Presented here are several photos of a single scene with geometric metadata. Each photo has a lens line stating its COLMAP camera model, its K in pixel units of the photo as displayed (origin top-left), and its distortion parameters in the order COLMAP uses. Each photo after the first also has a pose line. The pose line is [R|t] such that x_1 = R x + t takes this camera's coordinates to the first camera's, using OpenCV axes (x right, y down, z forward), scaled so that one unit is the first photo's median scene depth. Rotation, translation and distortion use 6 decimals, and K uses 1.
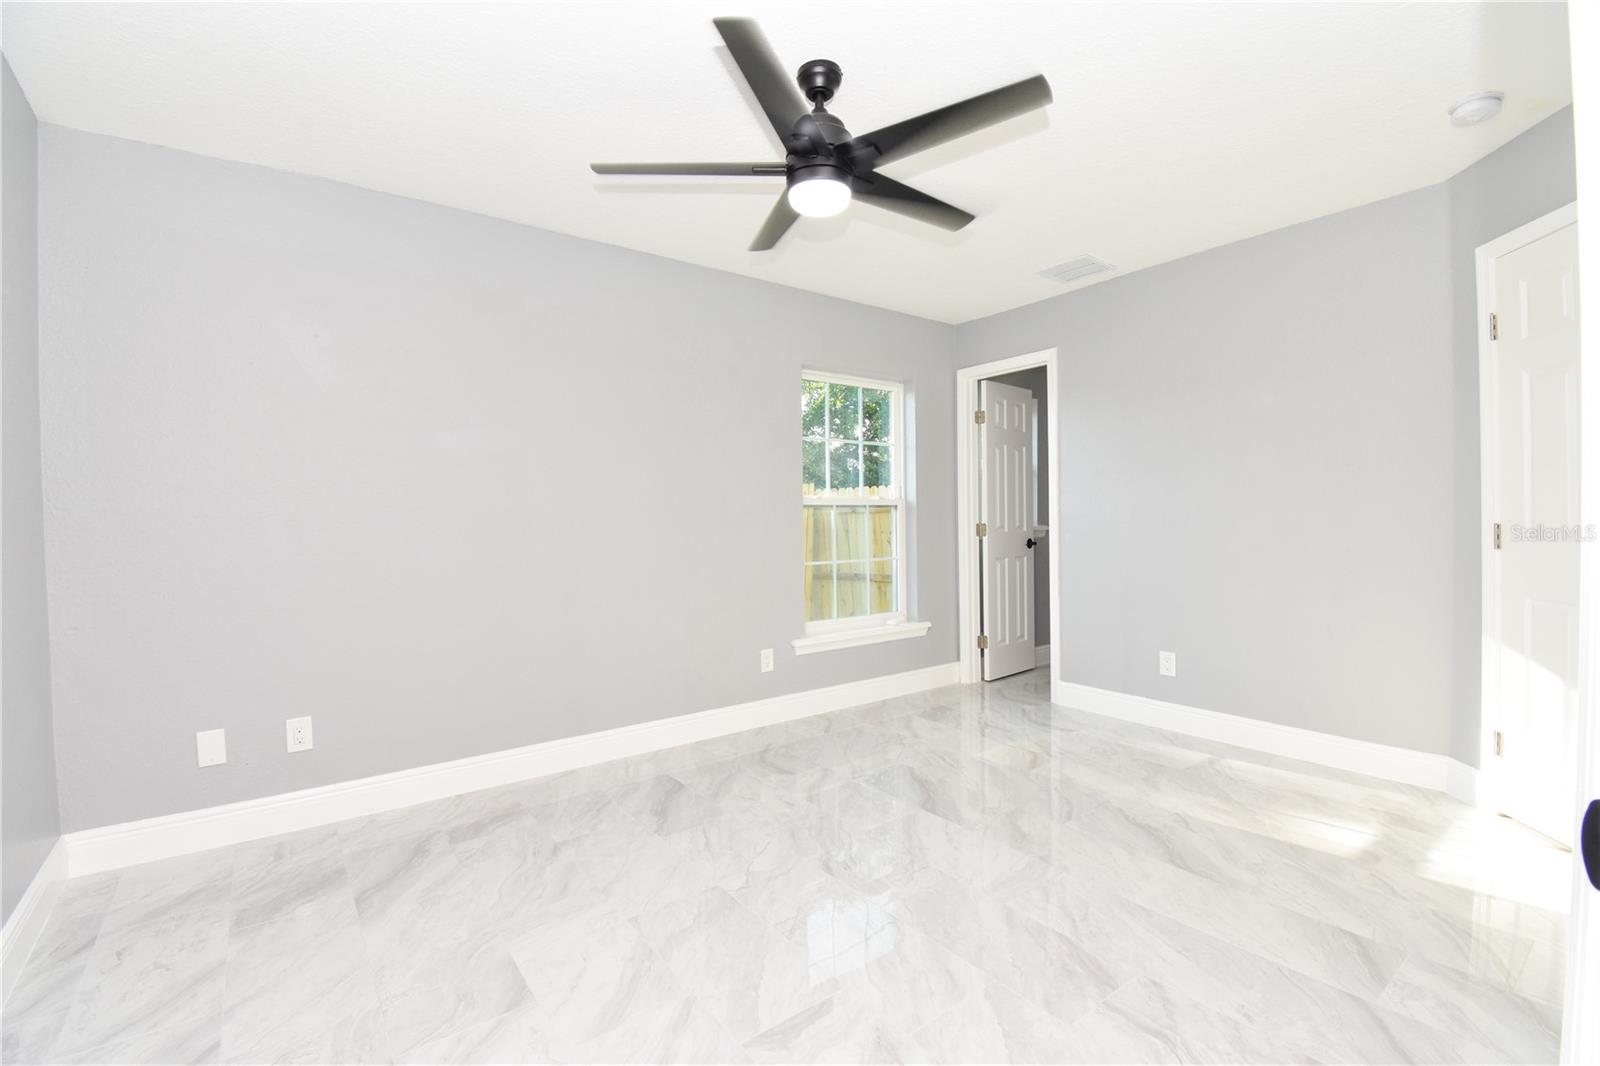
lens RADIAL K [[703.7, 0, 800.0], [0, 703.7, 533.0], [0, 0, 1]] dist [0.019435, -0.025608]
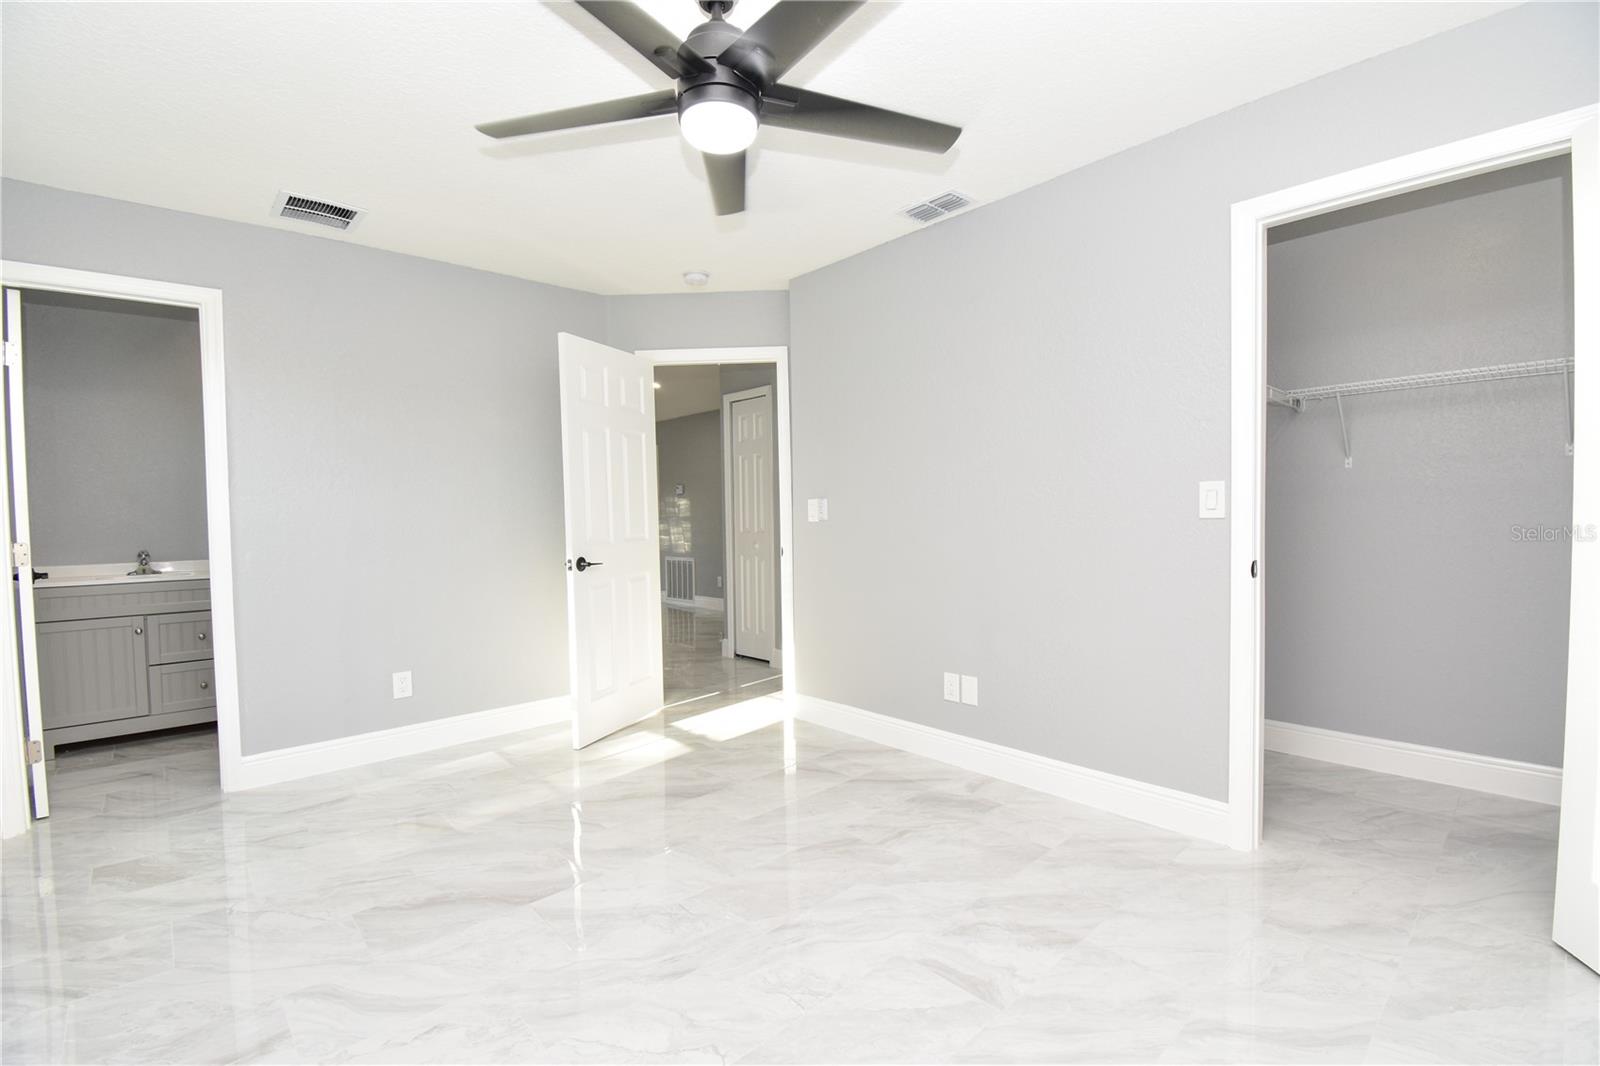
lens RADIAL K [[703.7, 0, 800.0], [0, 703.7, 533.0], [0, 0, 1]] dist [0.019435, -0.025608]
pose [[-0.094227, -0.011450, 0.995485, -0.536250], [0.039399, 0.999108, 0.015221, -0.008653], [-0.994771, 0.040655, -0.093691, 0.668778]]
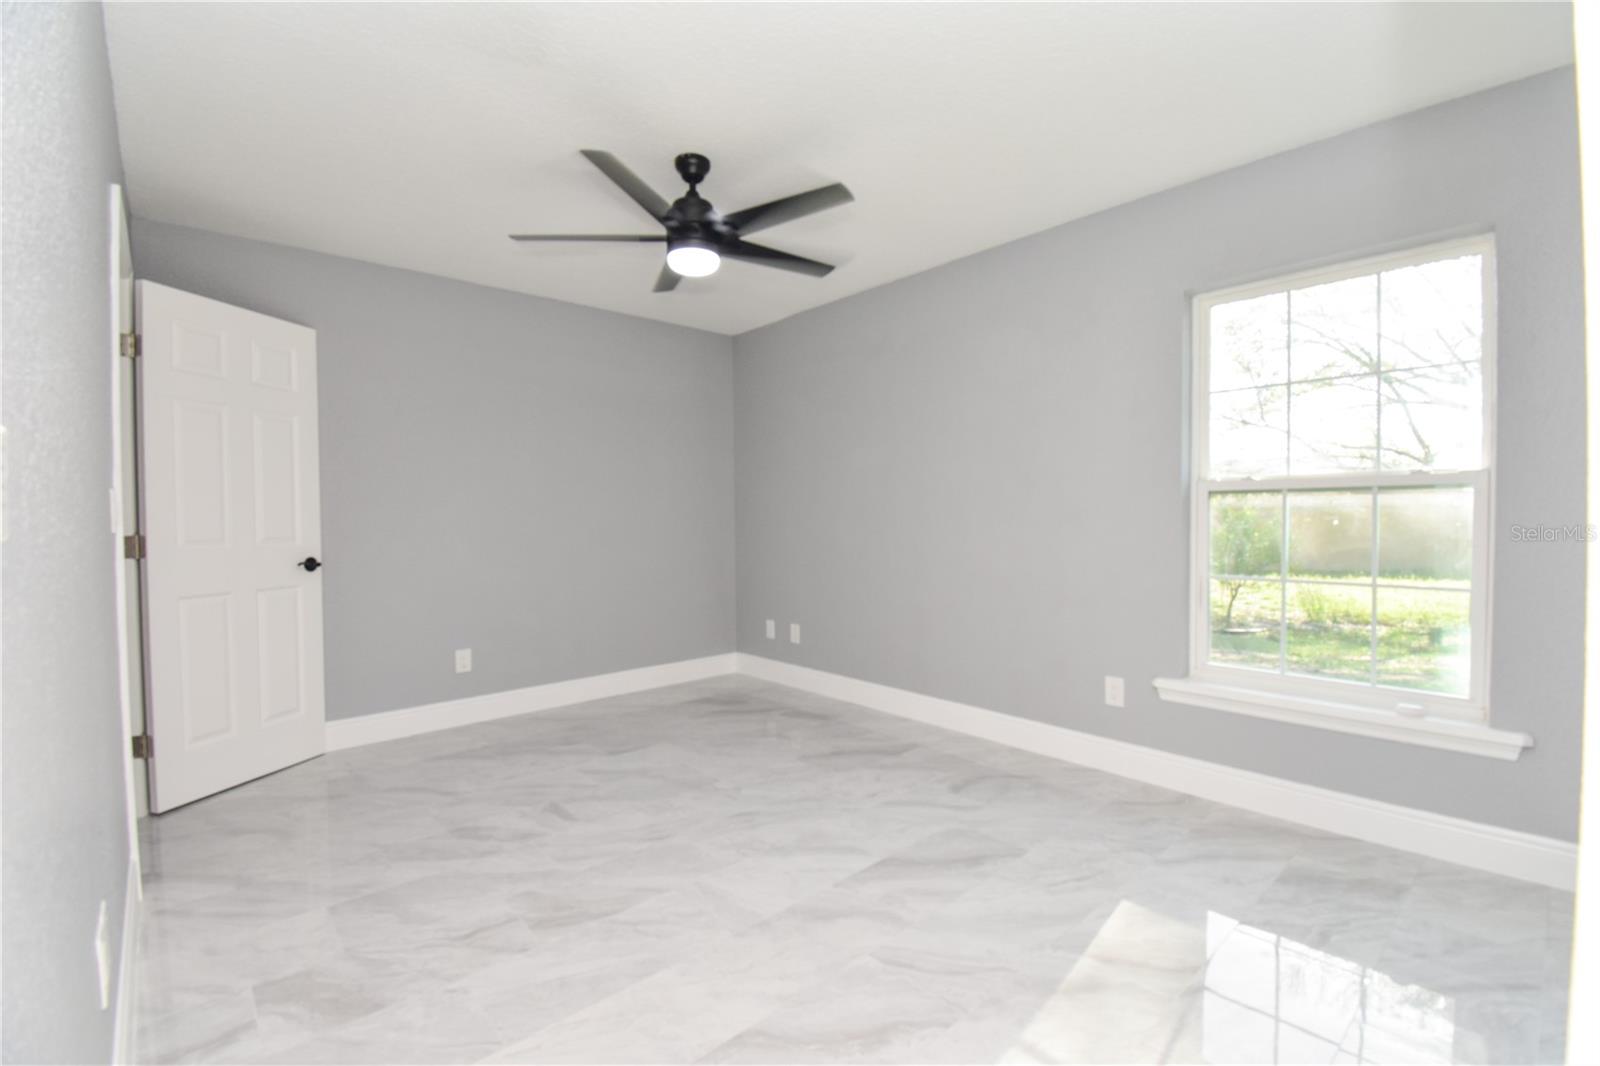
lens RADIAL K [[703.7, 0, 800.0], [0, 703.7, 533.0], [0, 0, 1]] dist [0.019435, -0.025608]
pose [[0.086955, 0.036650, -0.995538, 0.872722], [-0.012210, 0.999287, 0.035721, -0.024445], [0.996137, 0.009050, 0.087340, 0.721954]]
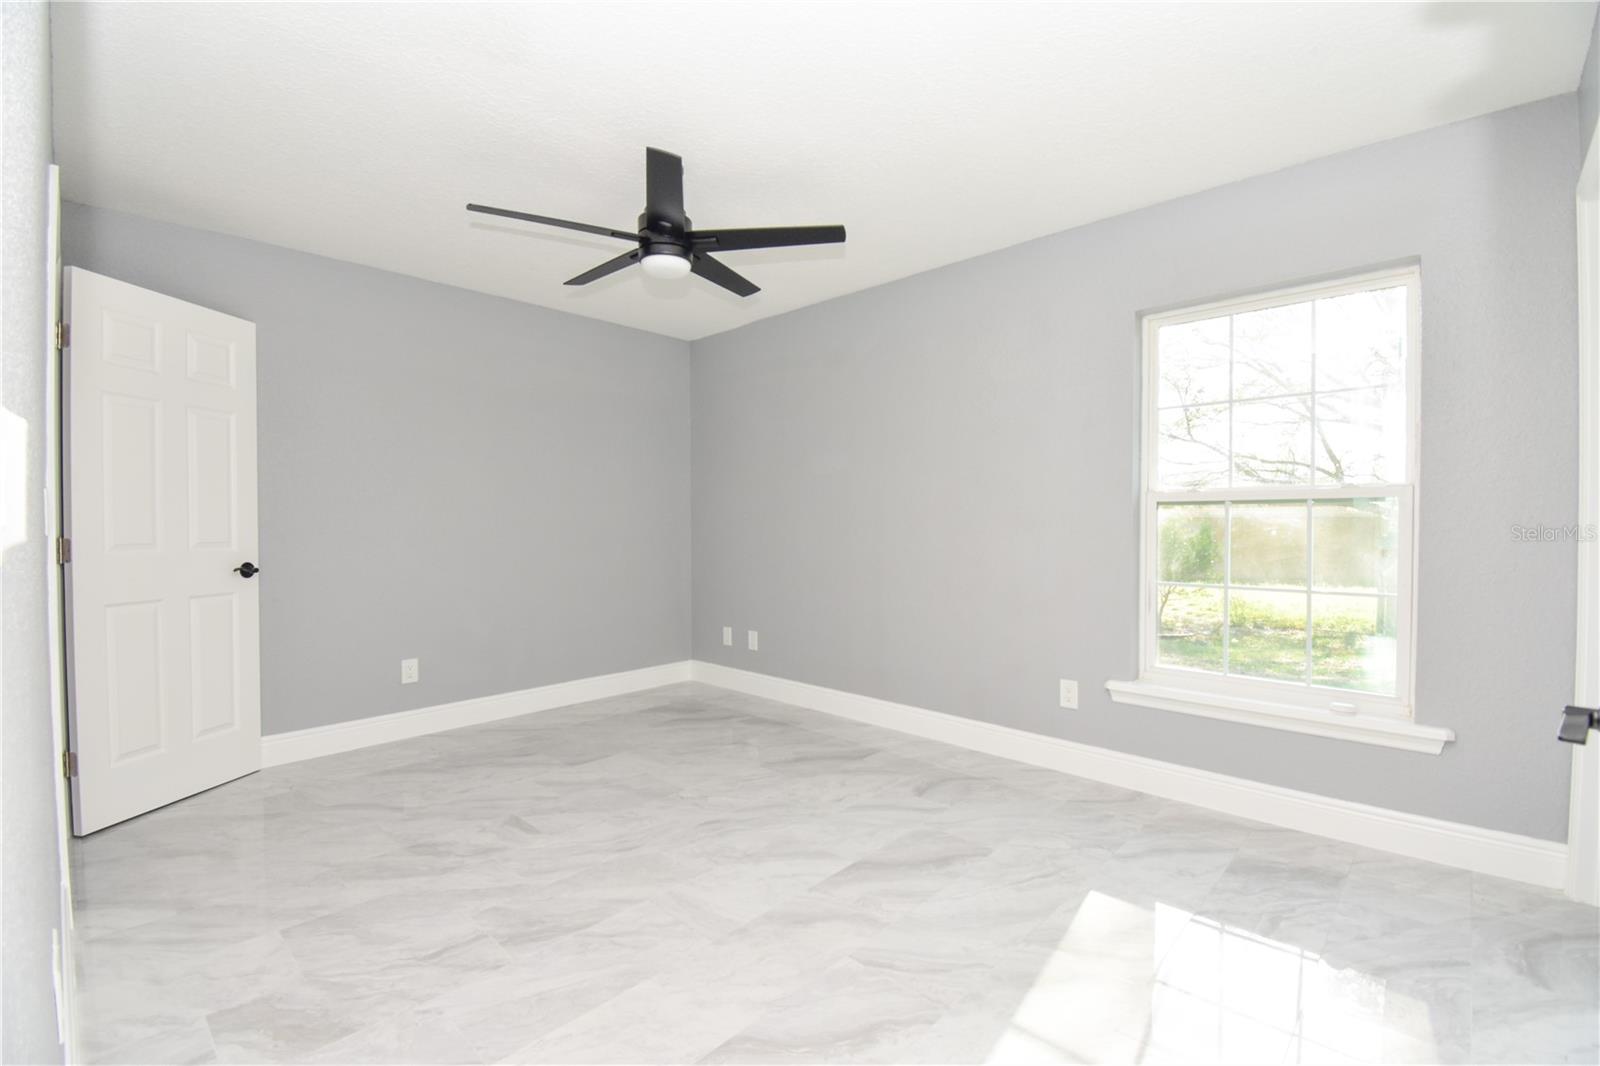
lens RADIAL K [[703.7, 0, 800.0], [0, 703.7, 533.0], [0, 0, 1]] dist [0.019435, -0.025608]
pose [[0.167156, 0.027371, -0.985551, 0.874729], [-0.020223, 0.999499, 0.024329, -0.023796], [0.985723, 0.015864, 0.167626, 0.688049]]
